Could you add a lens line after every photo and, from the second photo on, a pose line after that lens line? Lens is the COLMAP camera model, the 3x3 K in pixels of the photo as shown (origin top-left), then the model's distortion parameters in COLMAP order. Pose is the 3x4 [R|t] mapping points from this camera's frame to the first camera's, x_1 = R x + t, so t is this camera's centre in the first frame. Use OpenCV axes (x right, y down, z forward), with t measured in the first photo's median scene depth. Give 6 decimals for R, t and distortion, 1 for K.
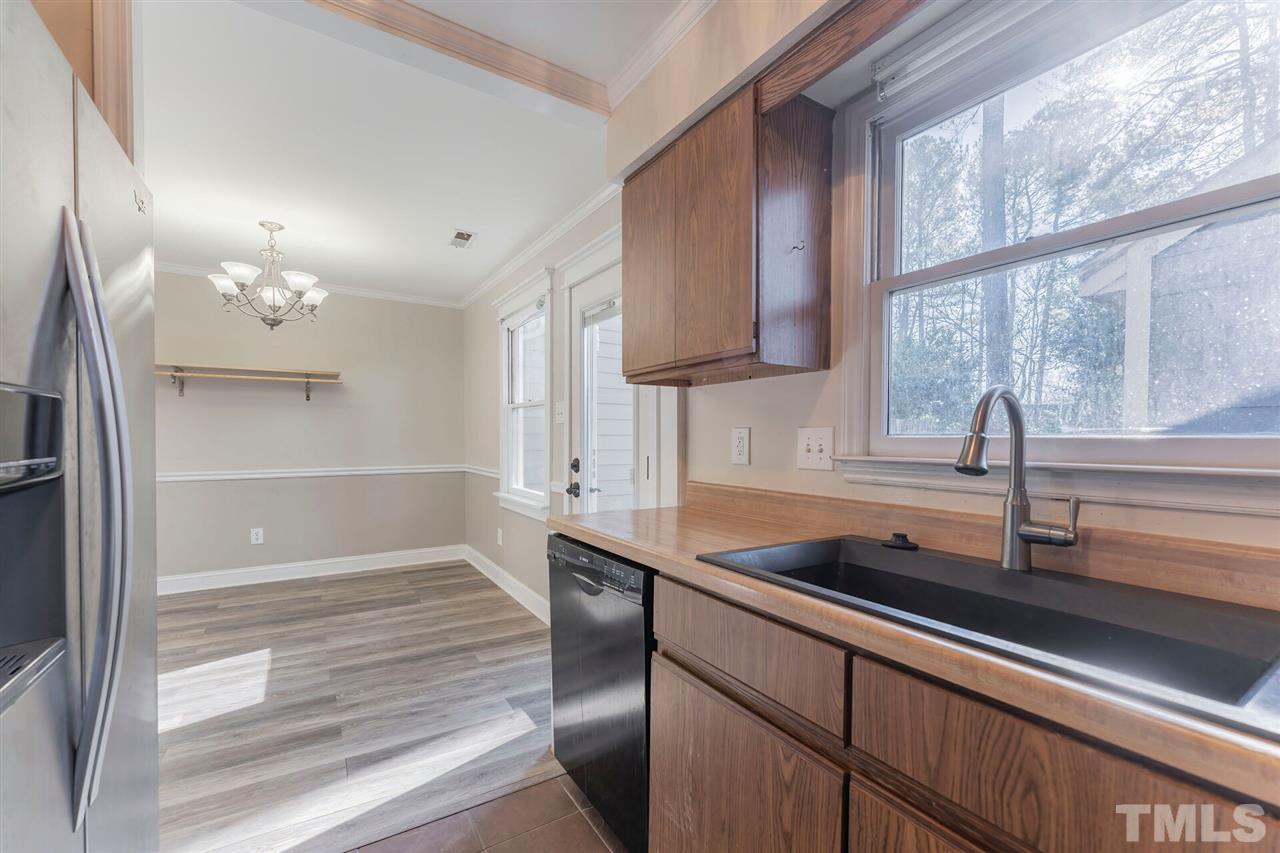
lens RADIAL K [[539.6, 0, 636.9], [0, 539.6, 447.6], [0, 0, 1]] dist [-0.001624, -0.000135]
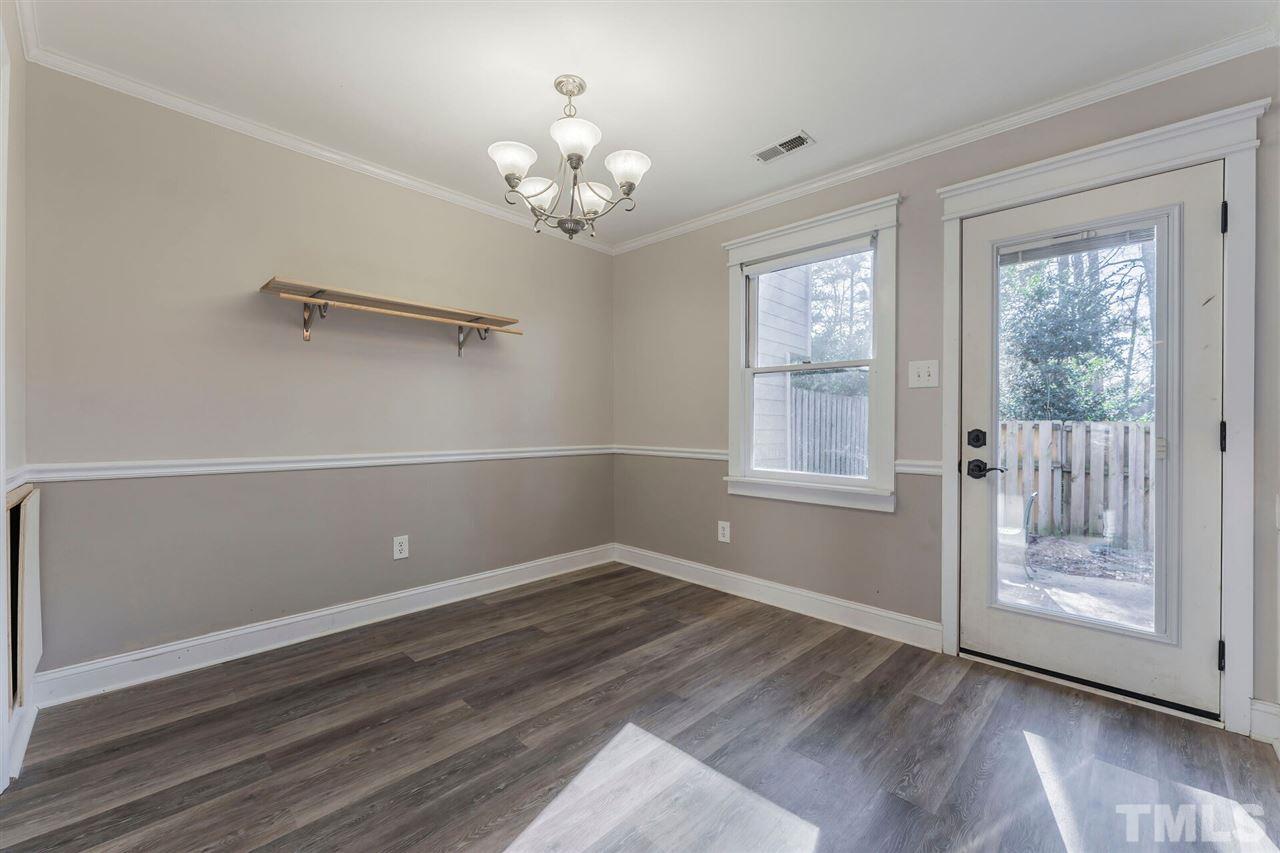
lens RADIAL K [[524.2, 0, 634.7], [0, 524.2, 424.7], [0, 0, 1]] dist [-0.000596, -0.000116]
pose [[0.969890, 0.004515, 0.243501, -0.670208], [0.000704, 0.999772, -0.021343, 0.024668], [-0.243542, 0.020872, 0.969666, 0.310096]]
